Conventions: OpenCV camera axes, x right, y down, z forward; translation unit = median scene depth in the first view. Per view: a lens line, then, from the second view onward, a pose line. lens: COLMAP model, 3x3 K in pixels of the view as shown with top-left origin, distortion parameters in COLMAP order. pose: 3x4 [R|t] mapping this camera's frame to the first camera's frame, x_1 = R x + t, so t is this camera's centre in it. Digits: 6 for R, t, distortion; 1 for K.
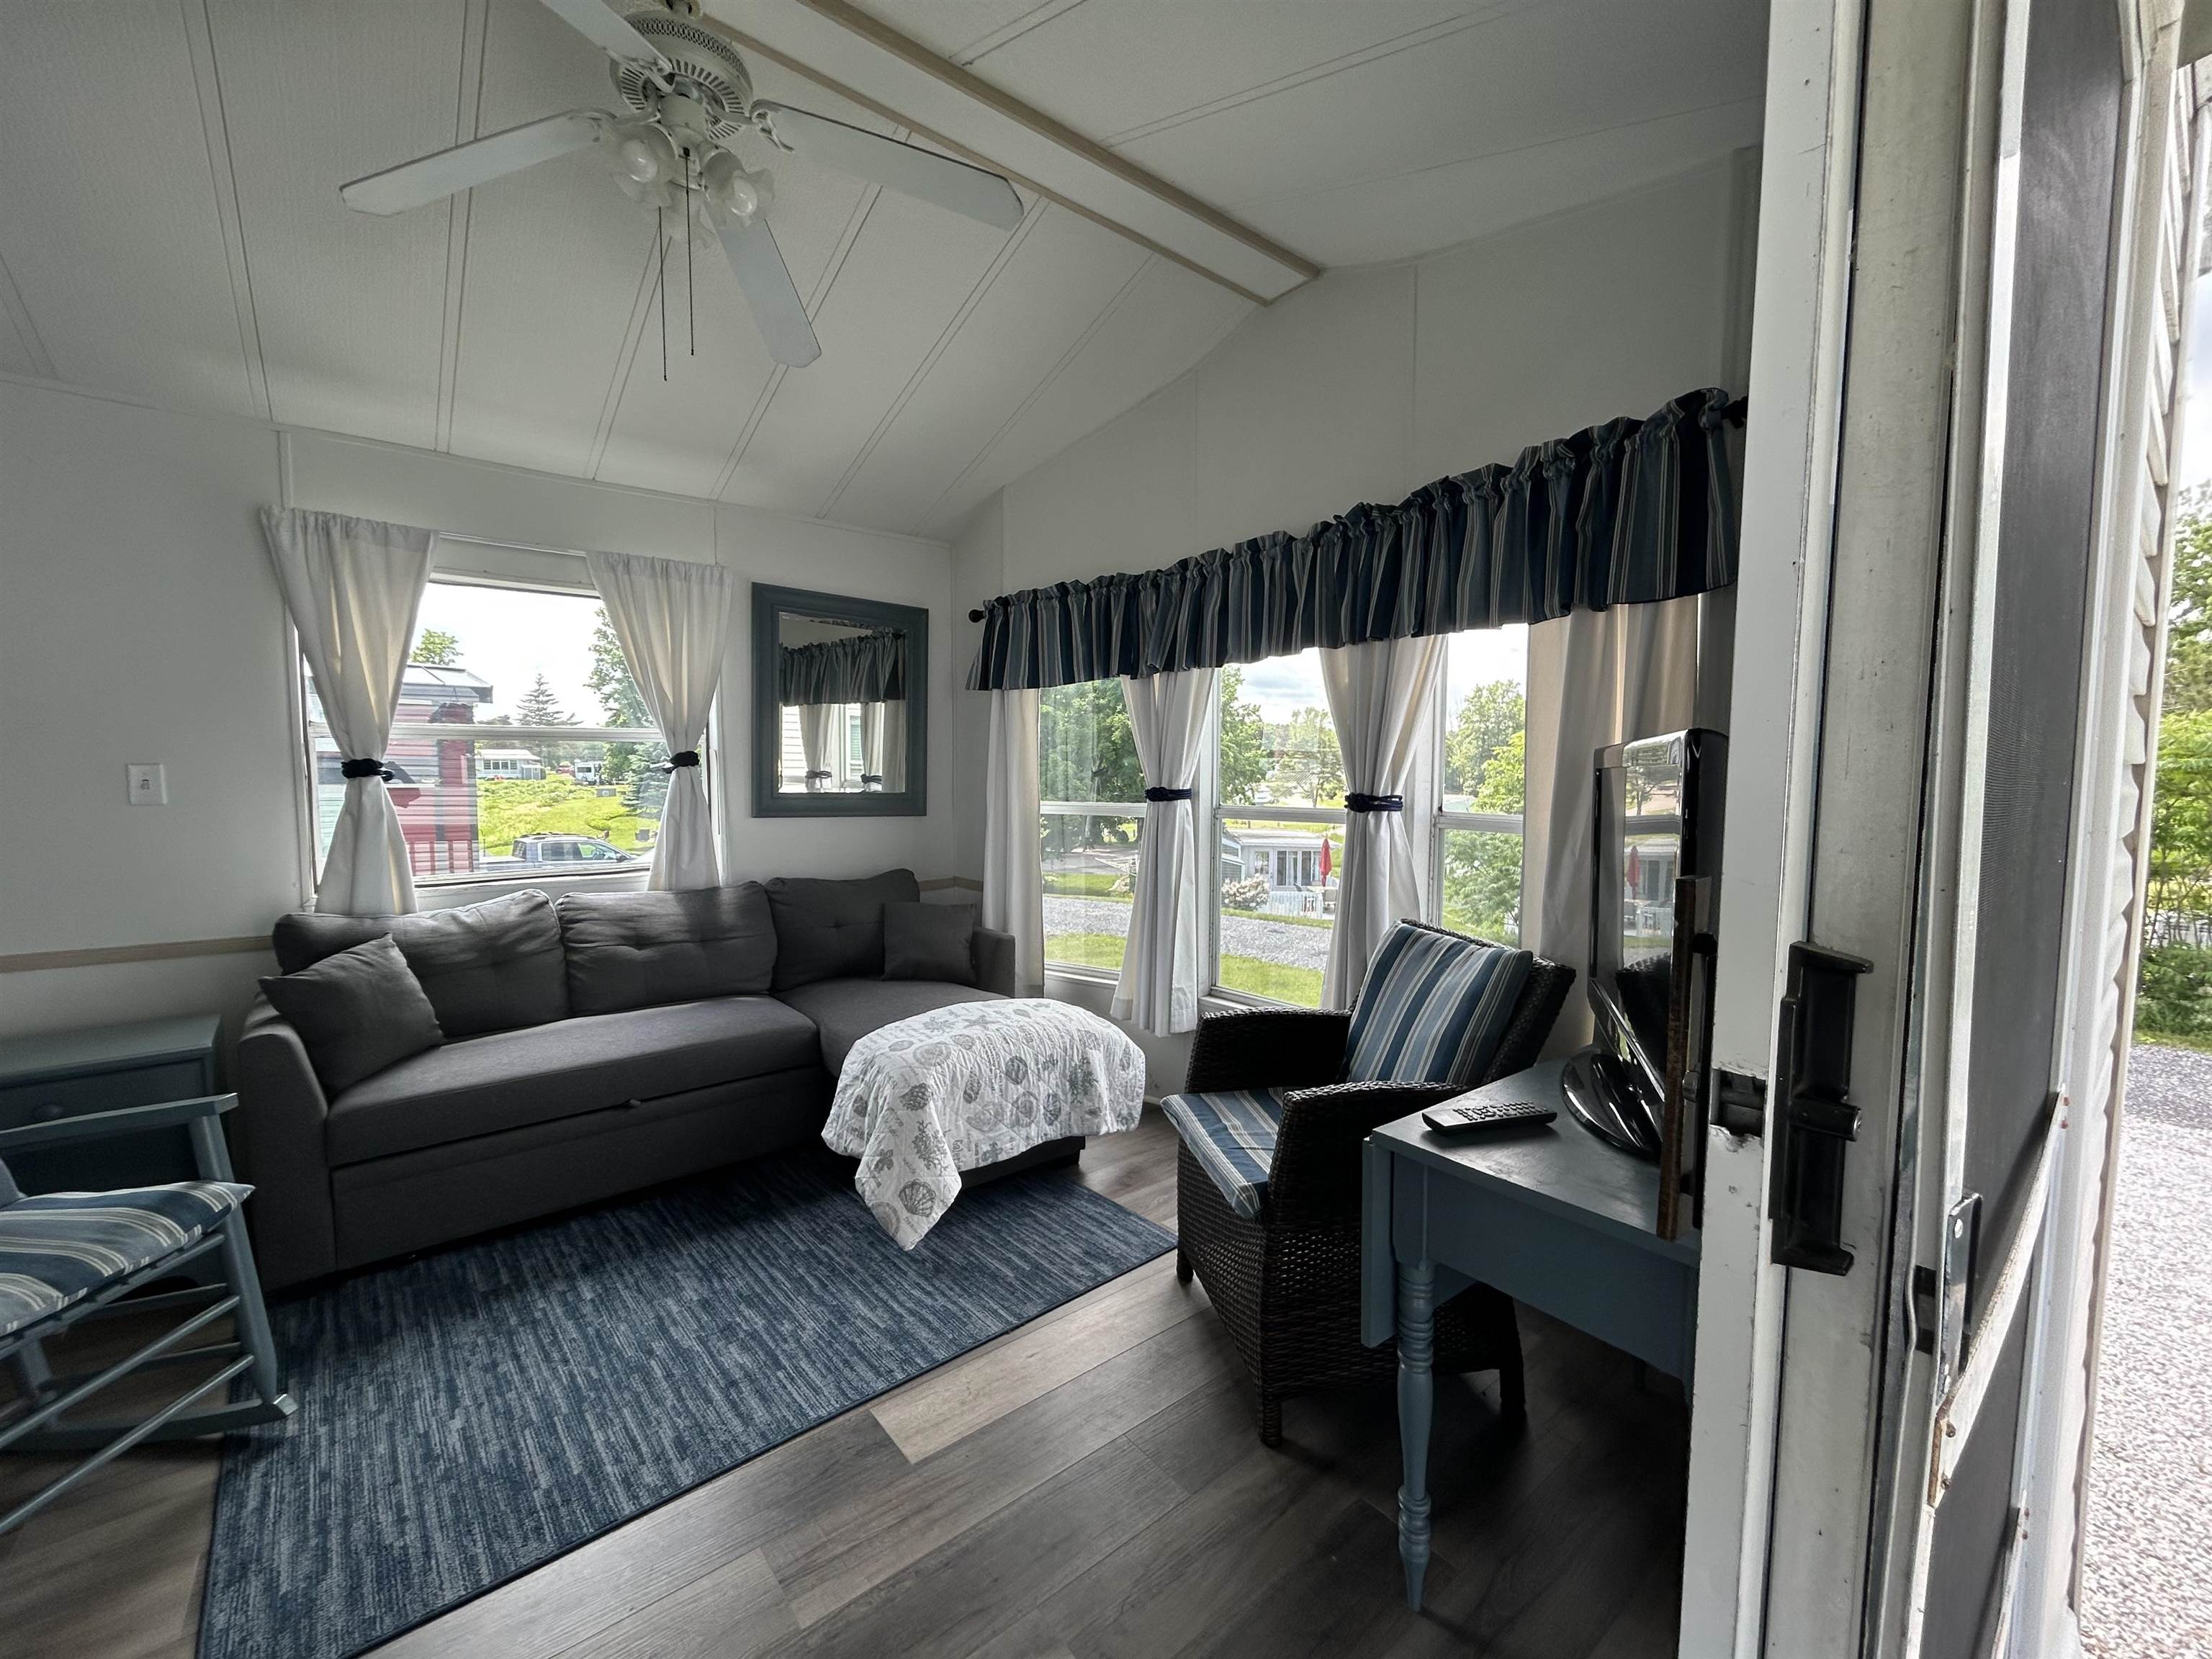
lens RADIAL K [[903.4, 0, 1106.0], [0, 903.4, 829.5], [0, 0, 1]] dist [0.000037, -0.000055]
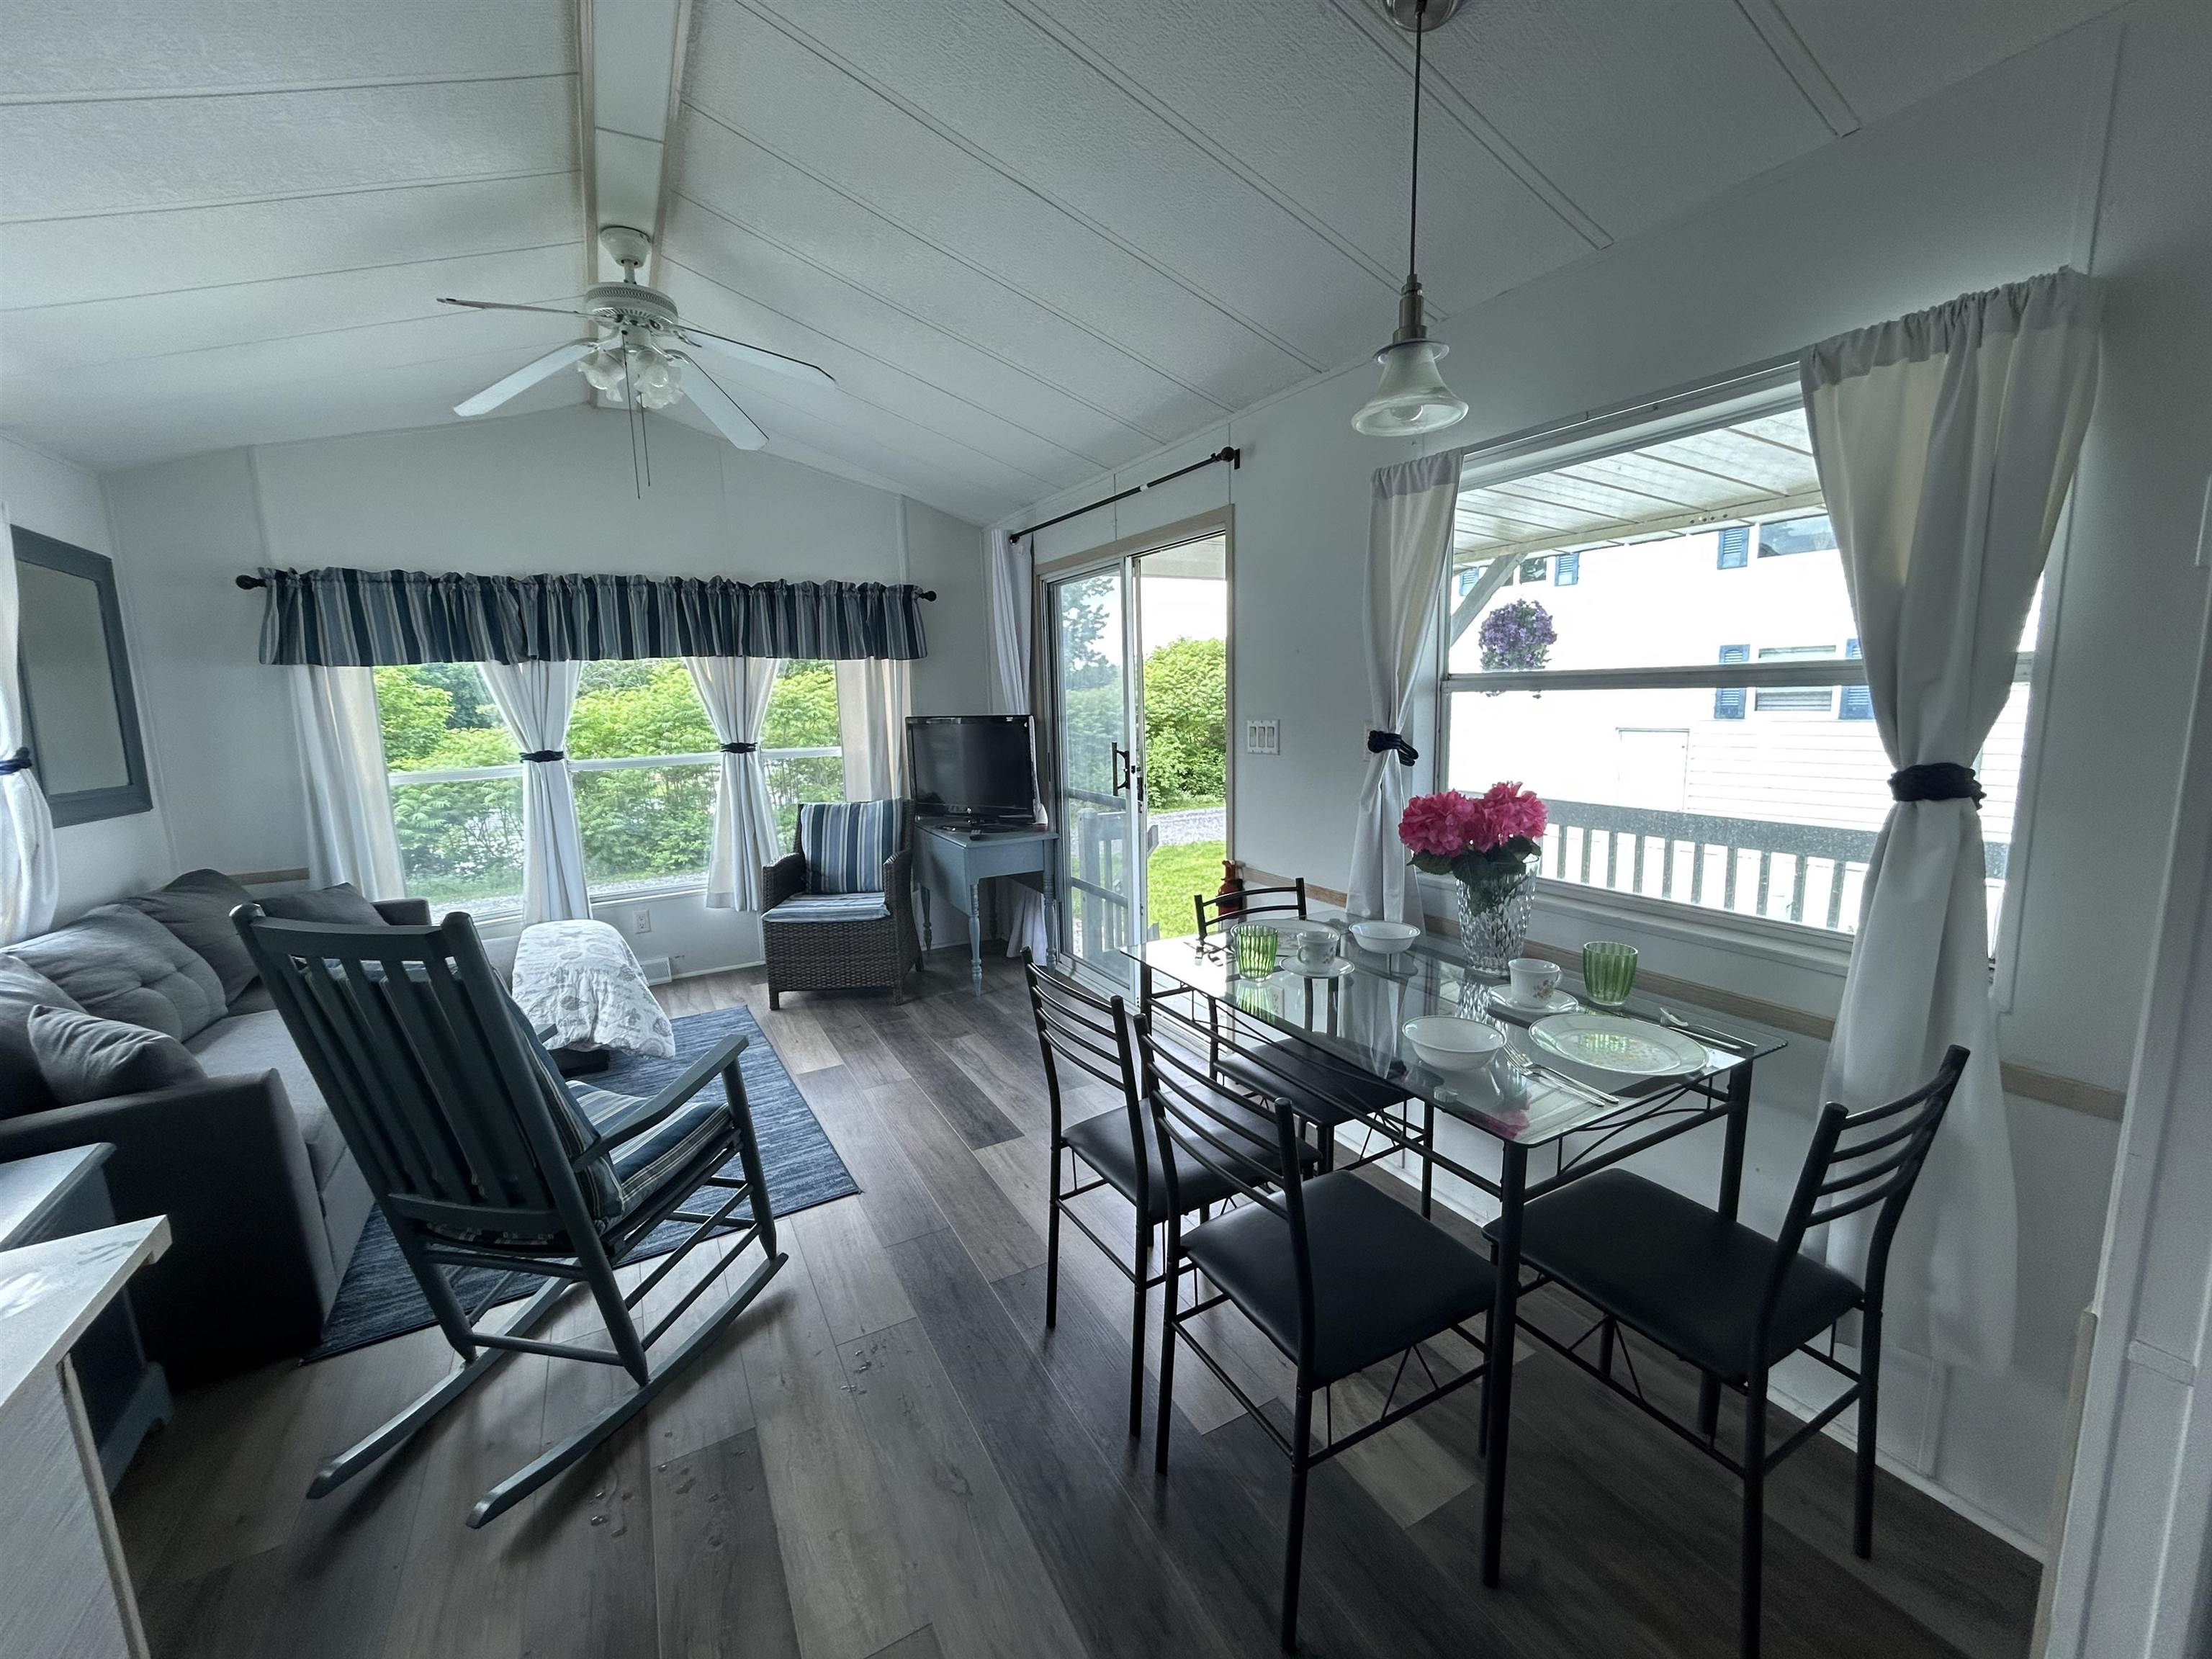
lens RADIAL K [[903.4, 0, 1106.0], [0, 903.4, 829.5], [0, 0, 1]] dist [0.000037, -0.000055]
pose [[0.188718, -0.145335, 0.971217, -0.974112], [0.088488, 0.987482, 0.130575, -0.030598], [-0.978037, 0.061299, 0.199216, -0.035017]]
